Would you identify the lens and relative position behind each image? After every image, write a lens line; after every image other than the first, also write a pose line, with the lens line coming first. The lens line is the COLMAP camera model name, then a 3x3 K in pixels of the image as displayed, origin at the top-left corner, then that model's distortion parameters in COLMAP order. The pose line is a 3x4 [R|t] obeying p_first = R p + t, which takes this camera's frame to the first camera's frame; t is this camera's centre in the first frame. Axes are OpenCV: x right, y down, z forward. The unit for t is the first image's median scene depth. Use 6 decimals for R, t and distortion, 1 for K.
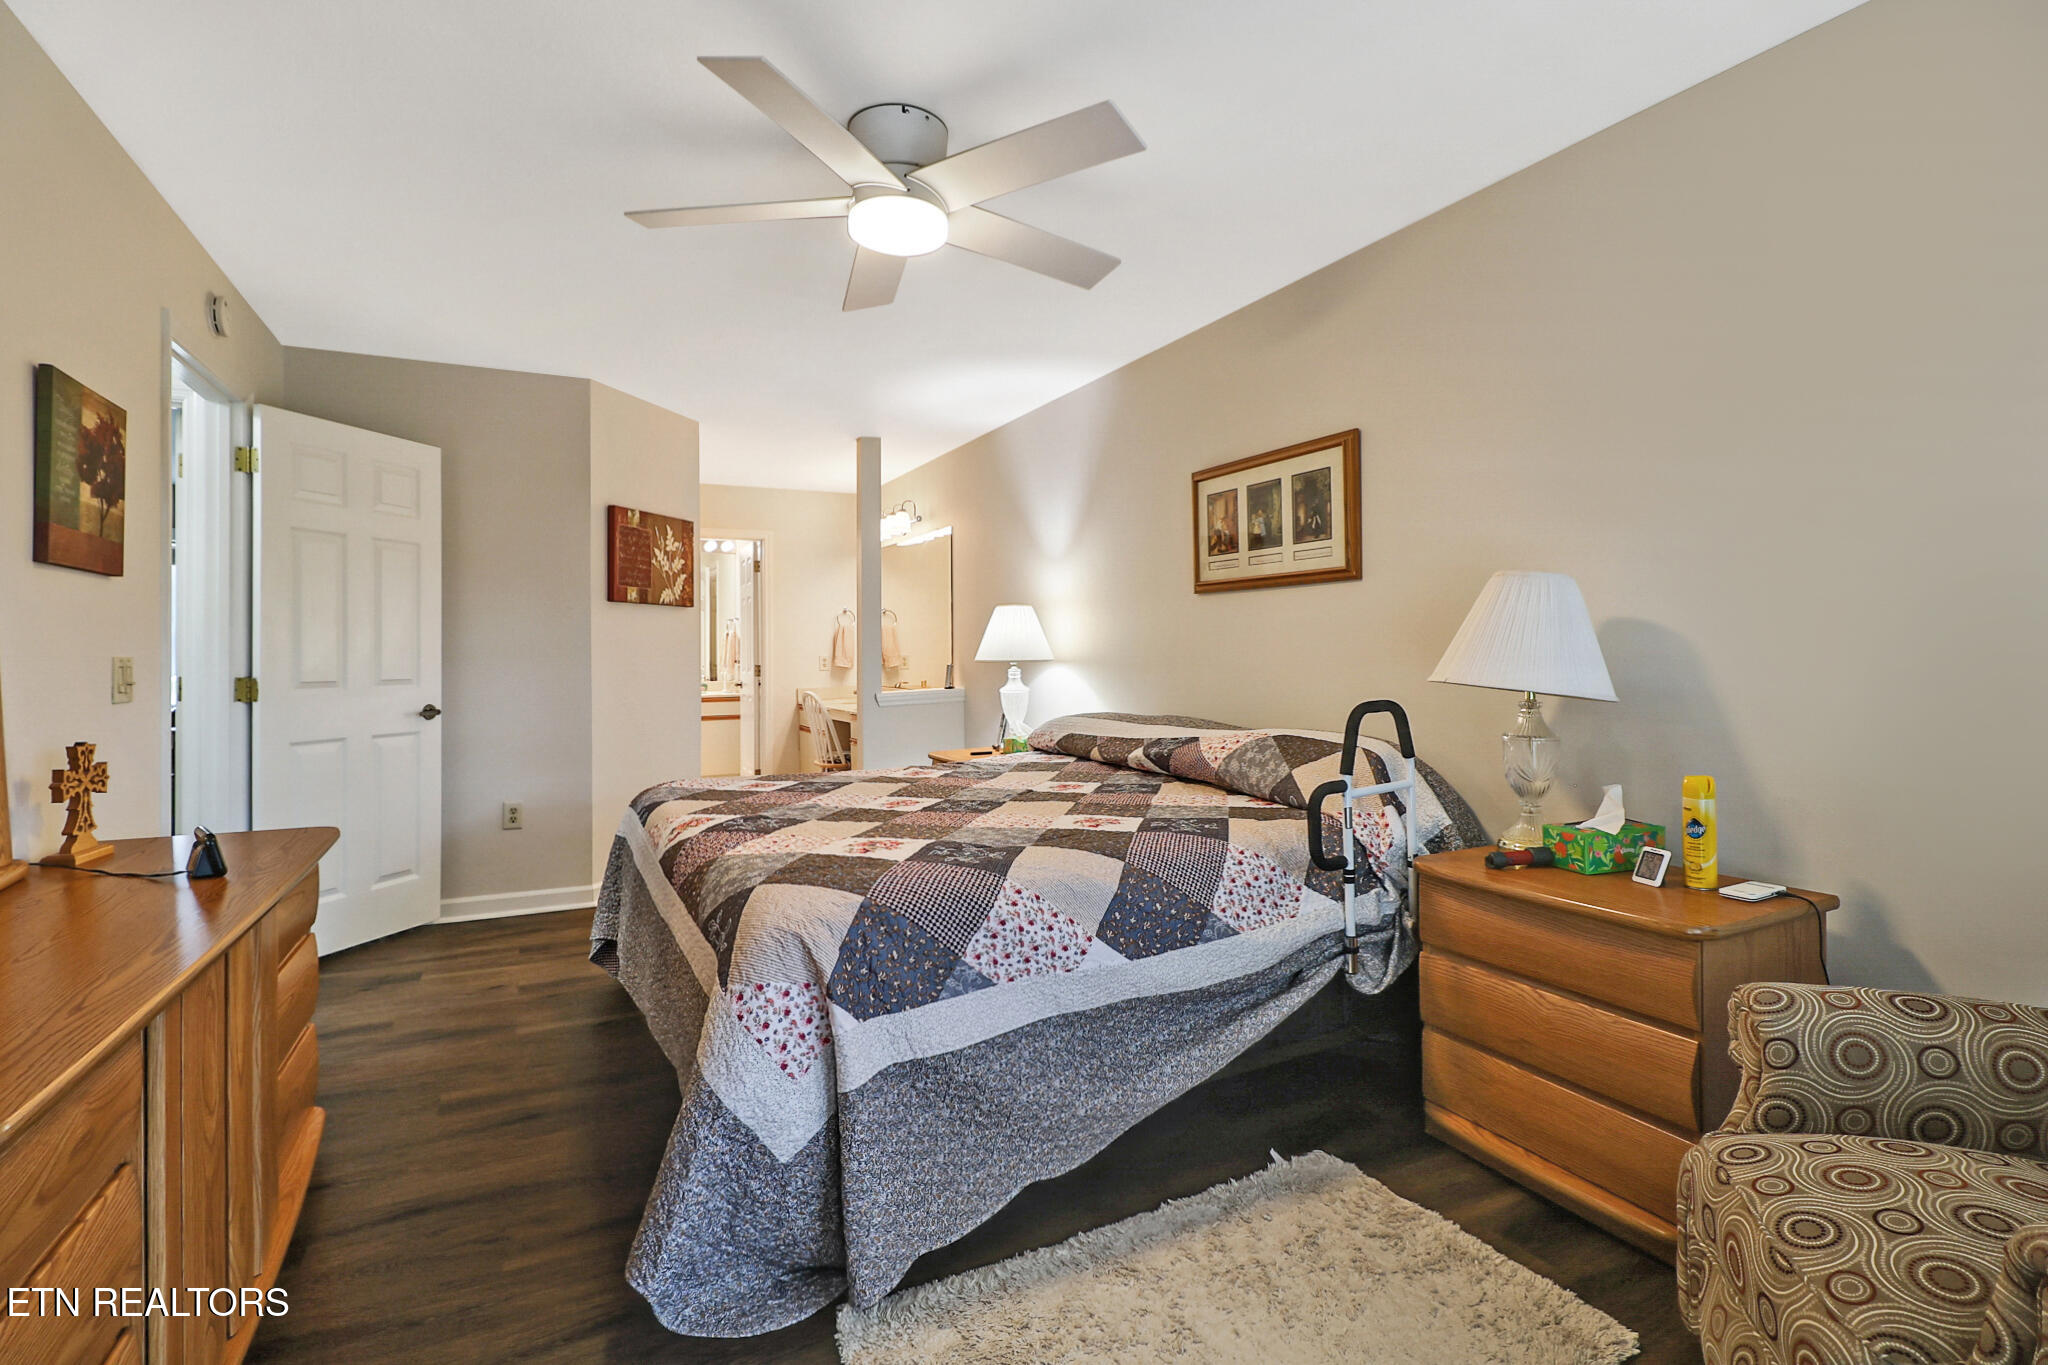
lens RADIAL K [[947.8, 0, 1000.5], [0, 947.8, 655.4], [0, 0, 1]] dist [0.004457, 0.000372]
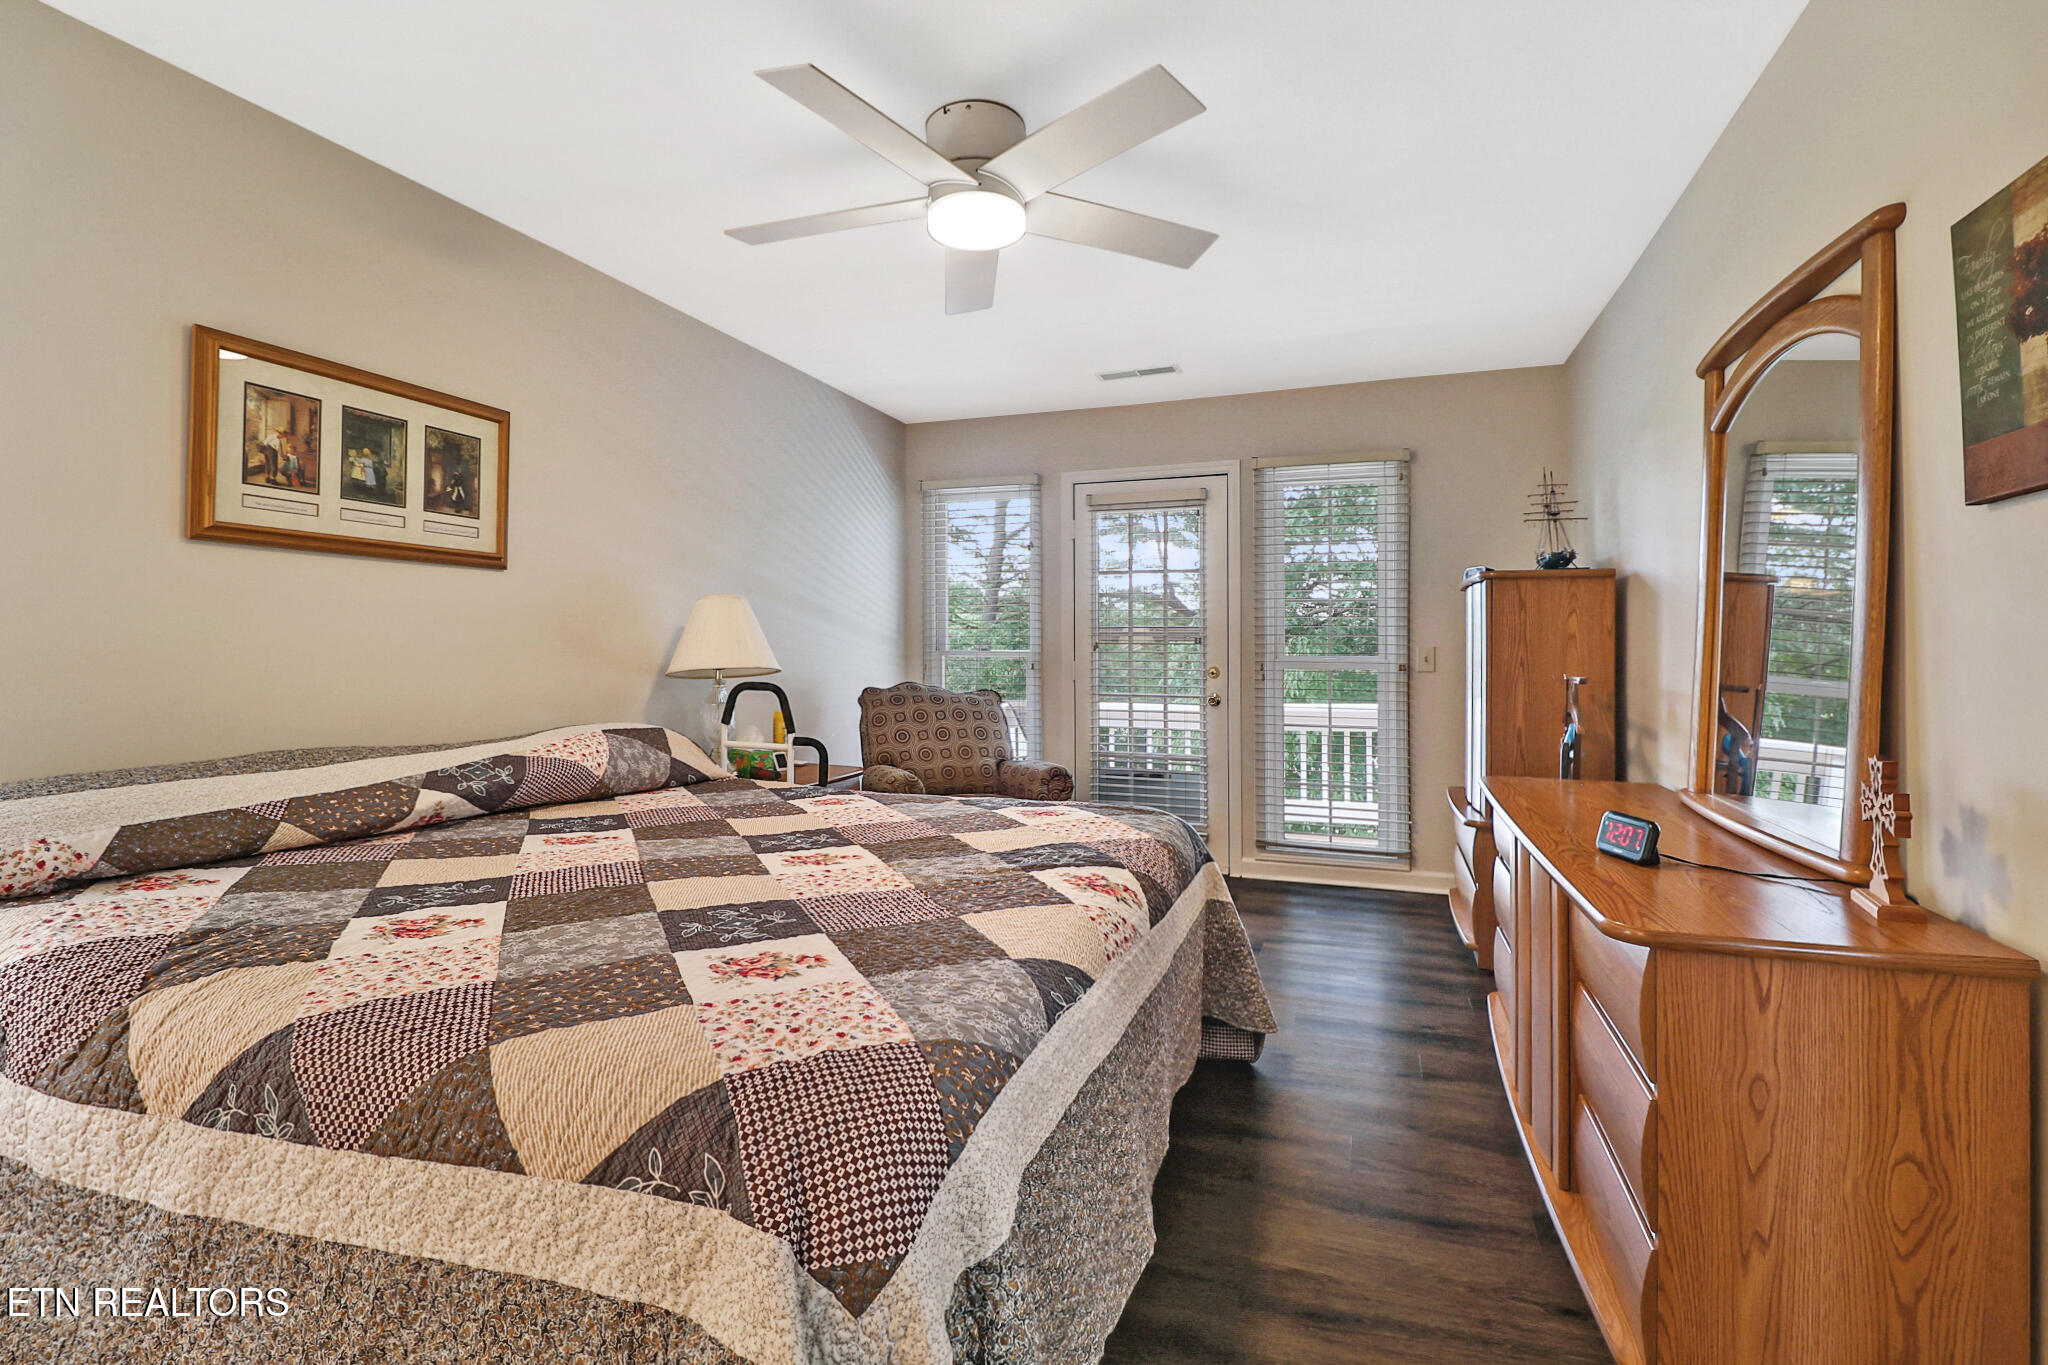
lens RADIAL K [[947.8, 0, 1000.5], [0, 947.8, 655.4], [0, 0, 1]] dist [0.004457, 0.000372]
pose [[-0.664218, 0.000742, 0.747539, -0.607759], [0.003589, 0.999991, 0.002196, 0.004926], [-0.747531, 0.004141, -0.664214, 1.154542]]
